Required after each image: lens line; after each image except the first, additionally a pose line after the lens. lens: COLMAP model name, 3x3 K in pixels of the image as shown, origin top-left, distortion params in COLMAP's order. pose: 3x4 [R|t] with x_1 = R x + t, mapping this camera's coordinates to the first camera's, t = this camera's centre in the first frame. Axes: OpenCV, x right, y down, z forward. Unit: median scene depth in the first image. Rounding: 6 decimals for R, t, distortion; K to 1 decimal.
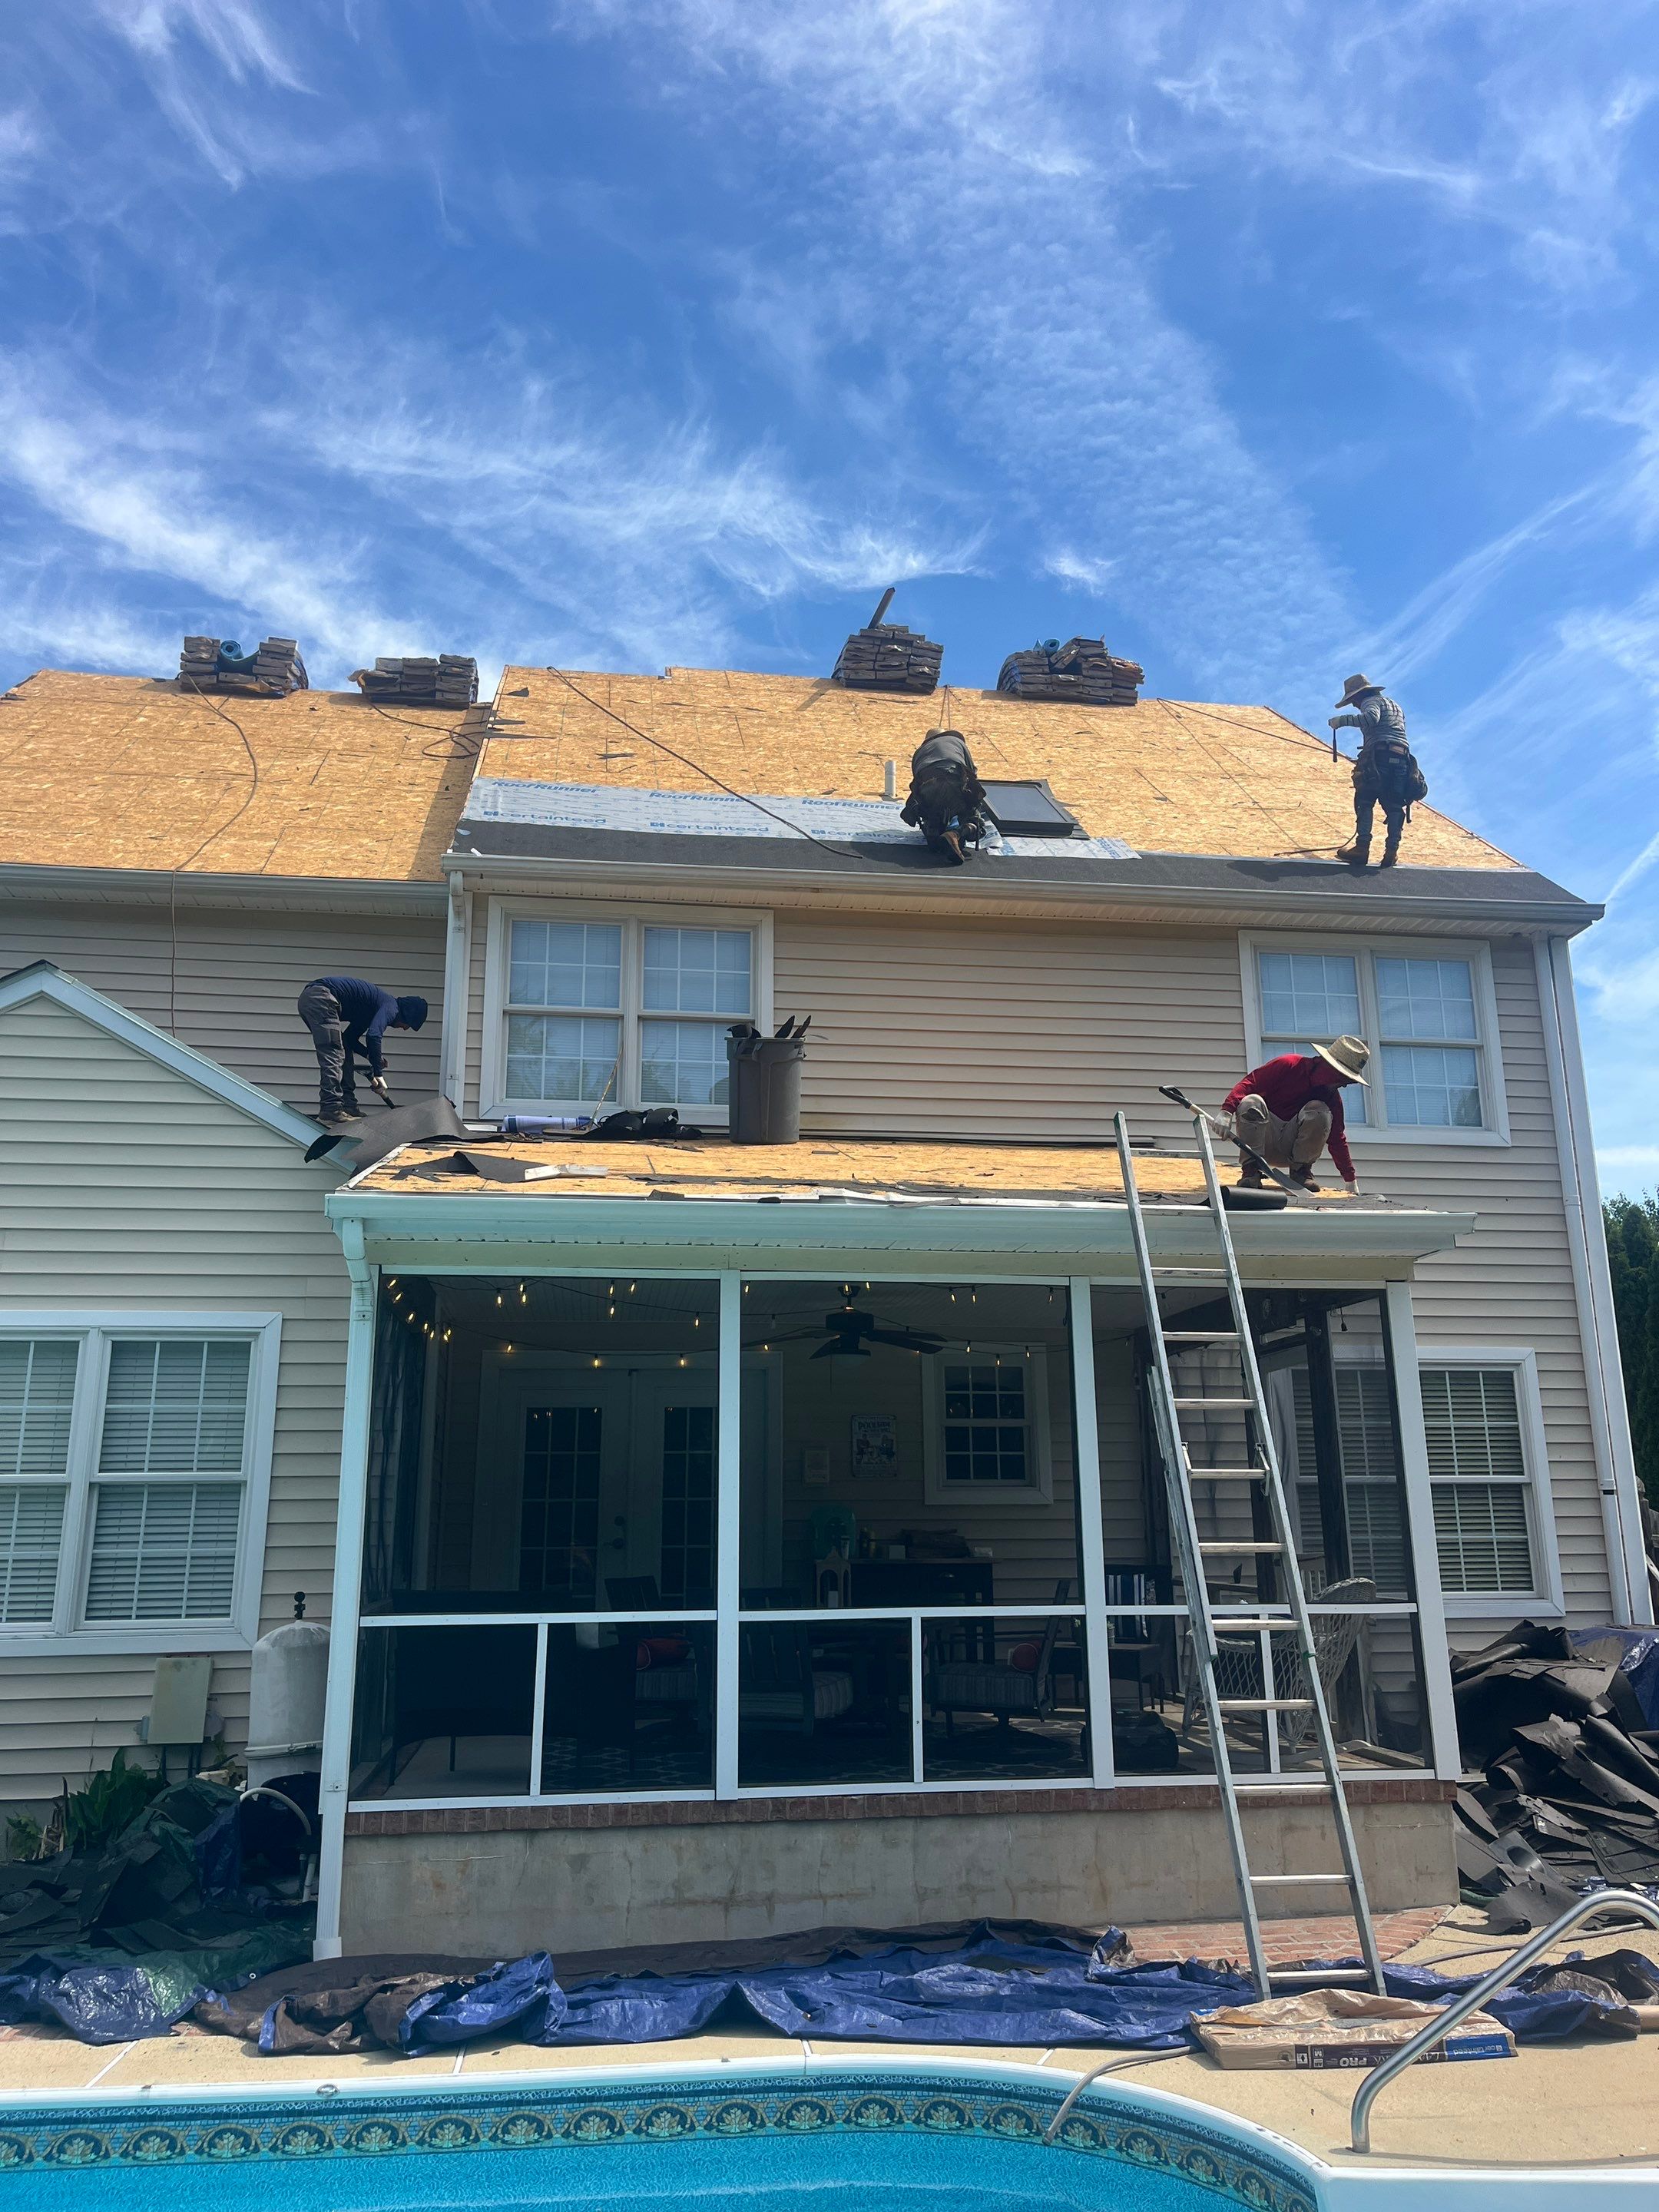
lens RADIAL K [[1676.7, 0, 821.6], [0, 1676.7, 1115.5], [0, 0, 1]] dist [0.080886, -0.104051]
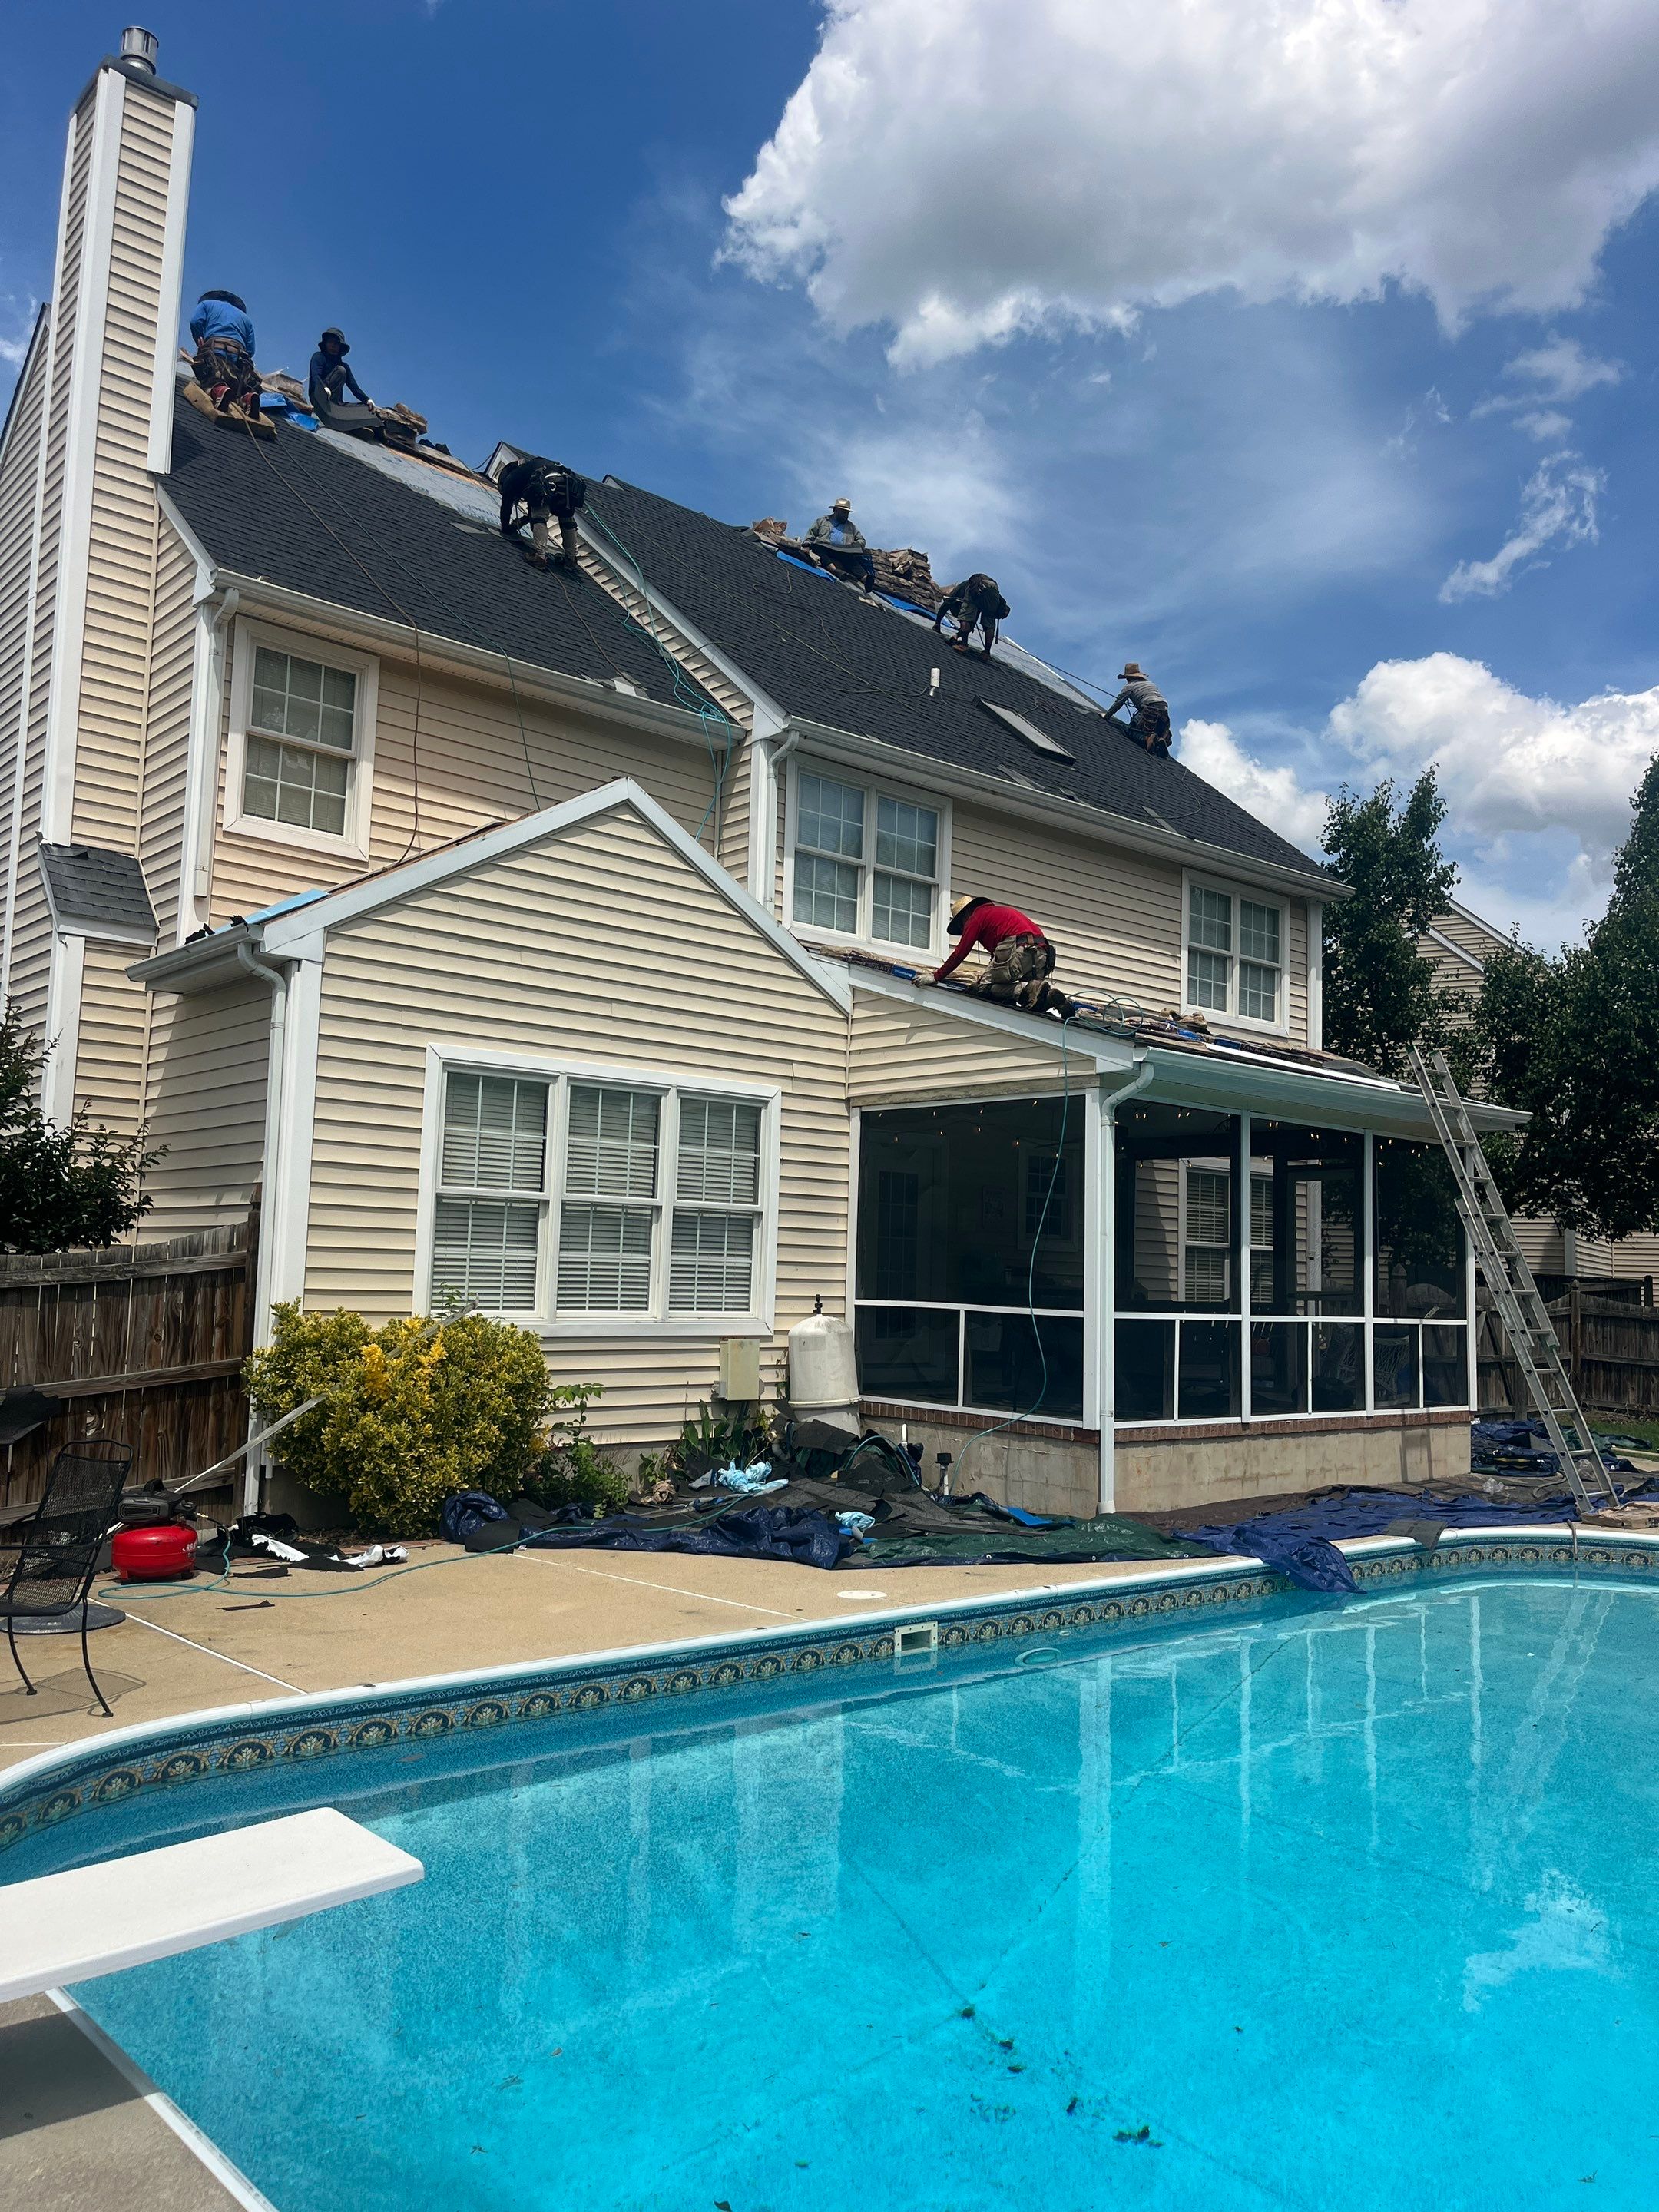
lens RADIAL K [[1642.9, 0, 825.0], [0, 1642.9, 1141.5], [0, 0, 1]] dist [0.070363, -0.093589]
pose [[0.848164, 0.075325, 0.524352, -1.222974], [-0.163387, 0.978779, 0.123682, -0.006682], [-0.503908, -0.190575, 0.842471, -0.119343]]
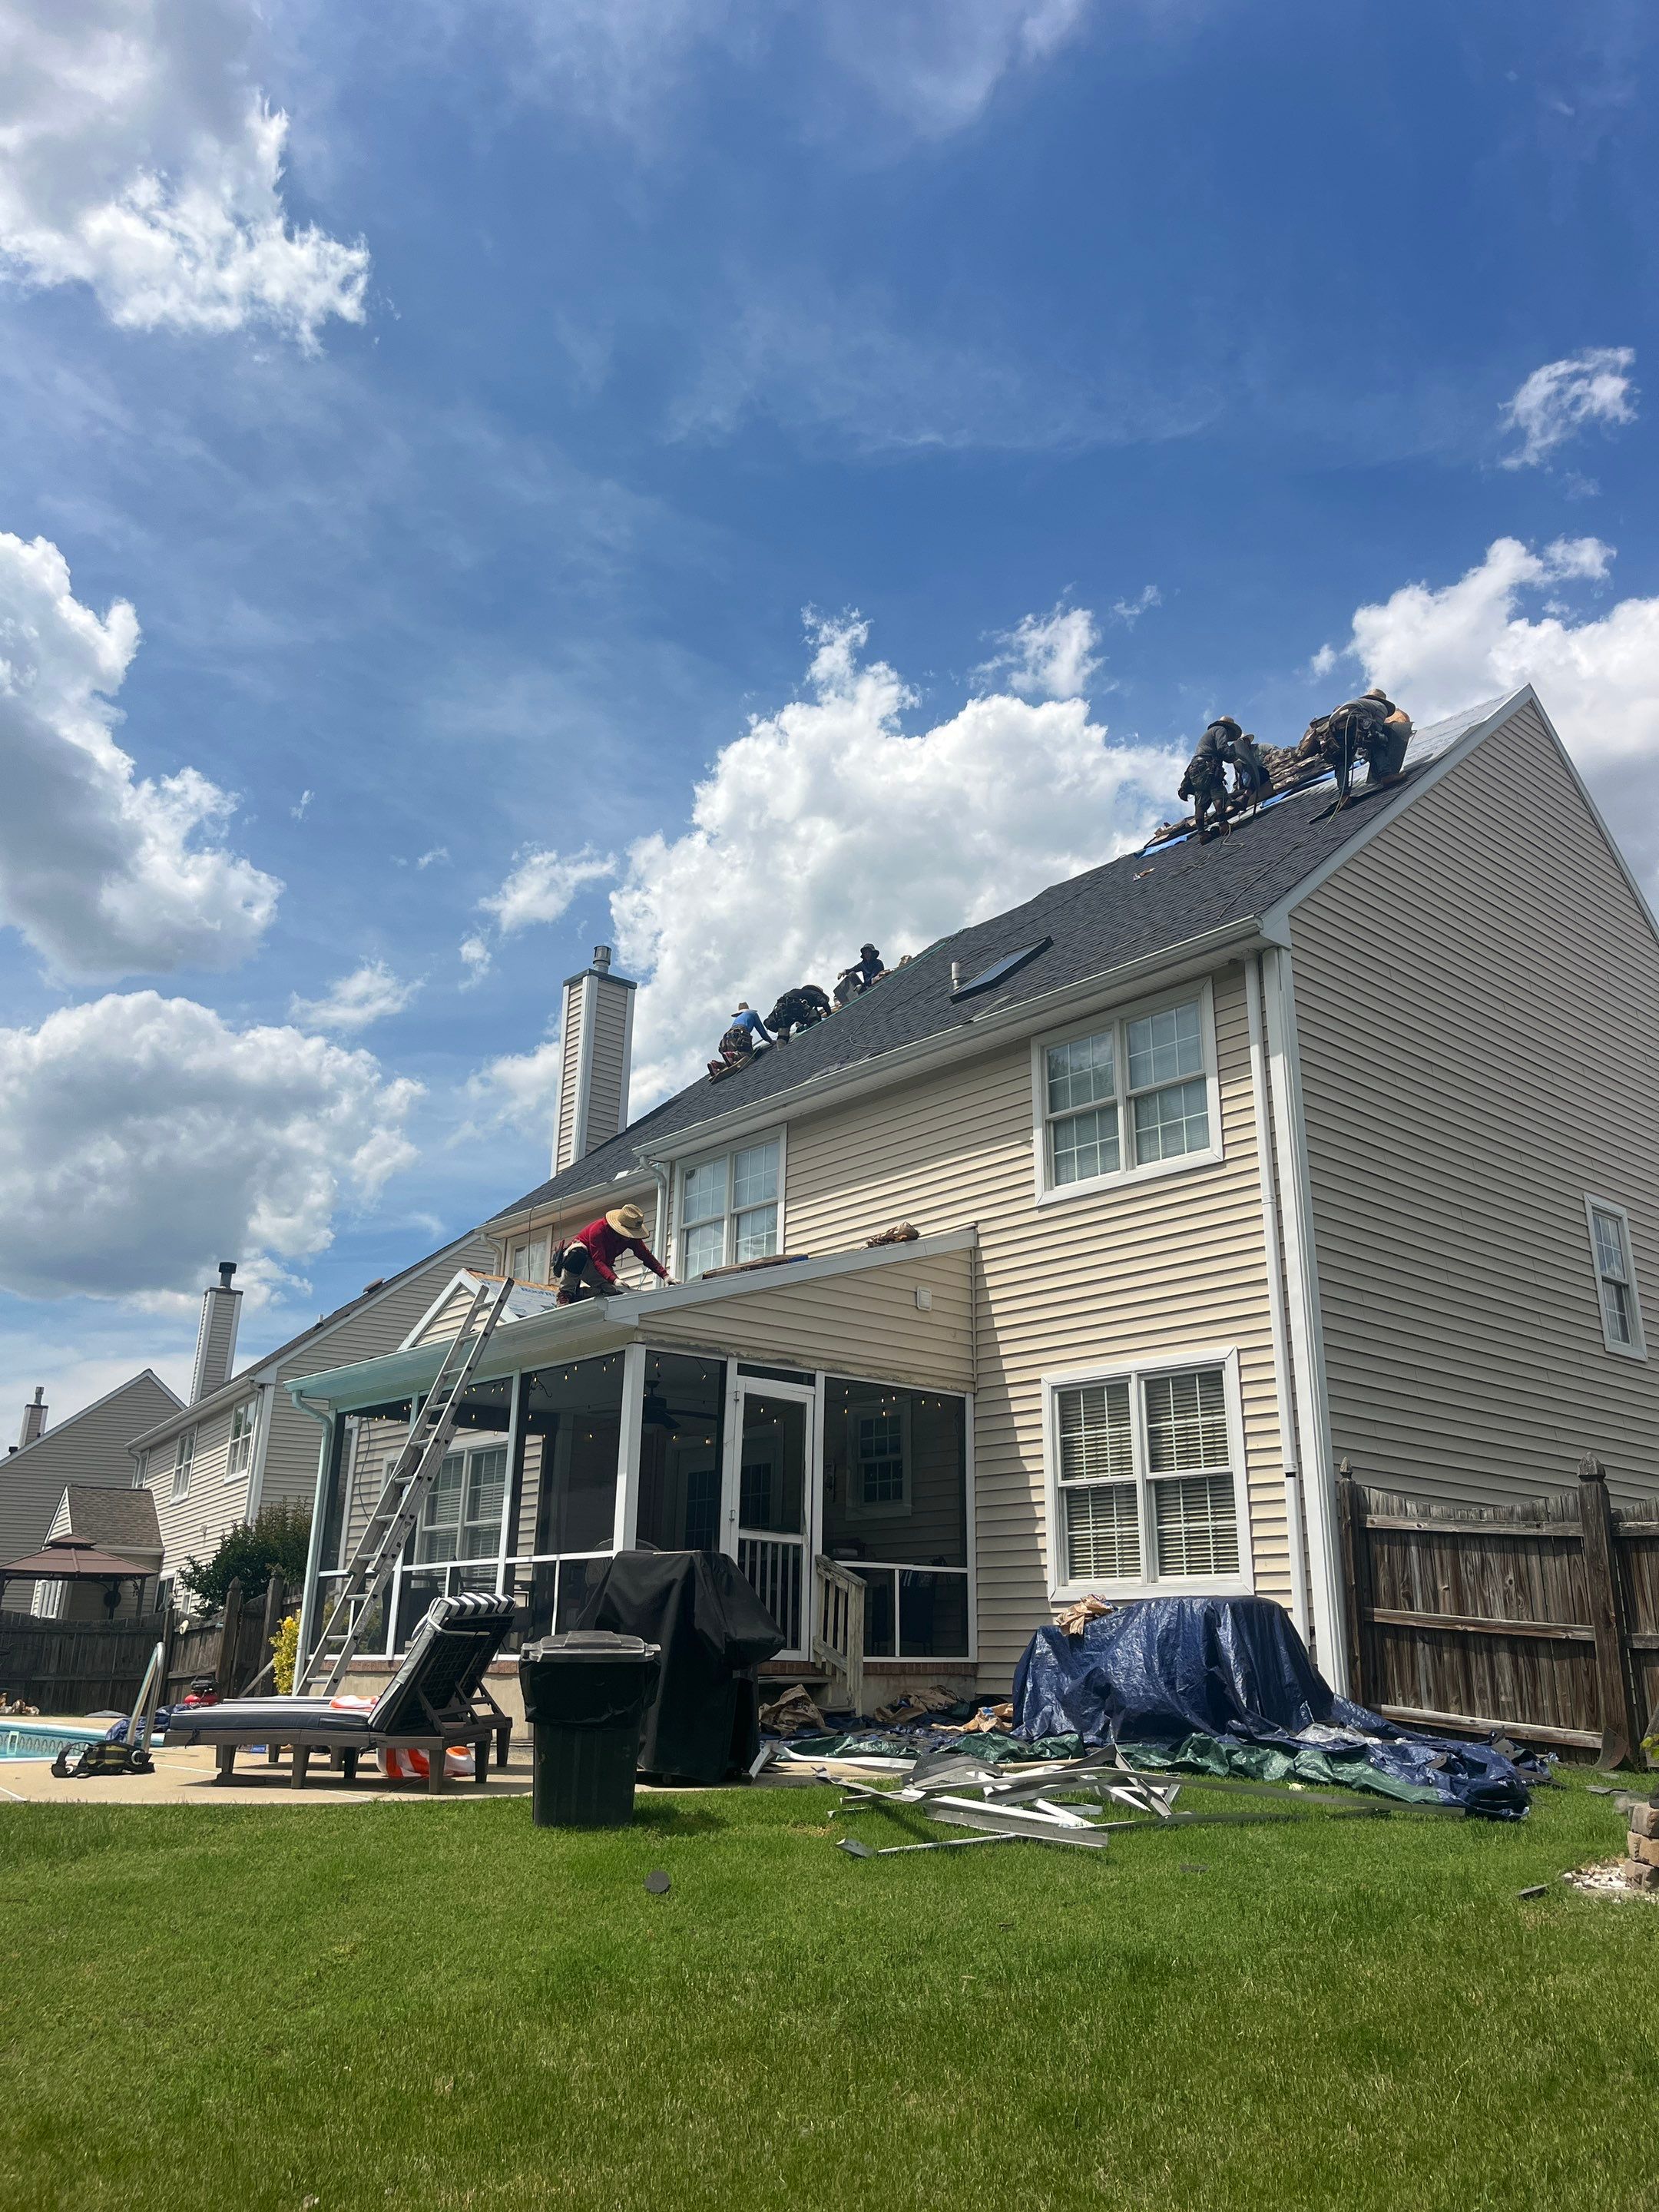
lens RADIAL K [[1676.7, 0, 821.6], [0, 1676.7, 1115.5], [0, 0, 1]] dist [0.080886, -0.104051]
pose [[0.501064, -0.213393, -0.838689, 0.802272], [0.215809, 0.969316, -0.117697, 0.037343], [0.838070, -0.122023, 0.531741, 0.107867]]
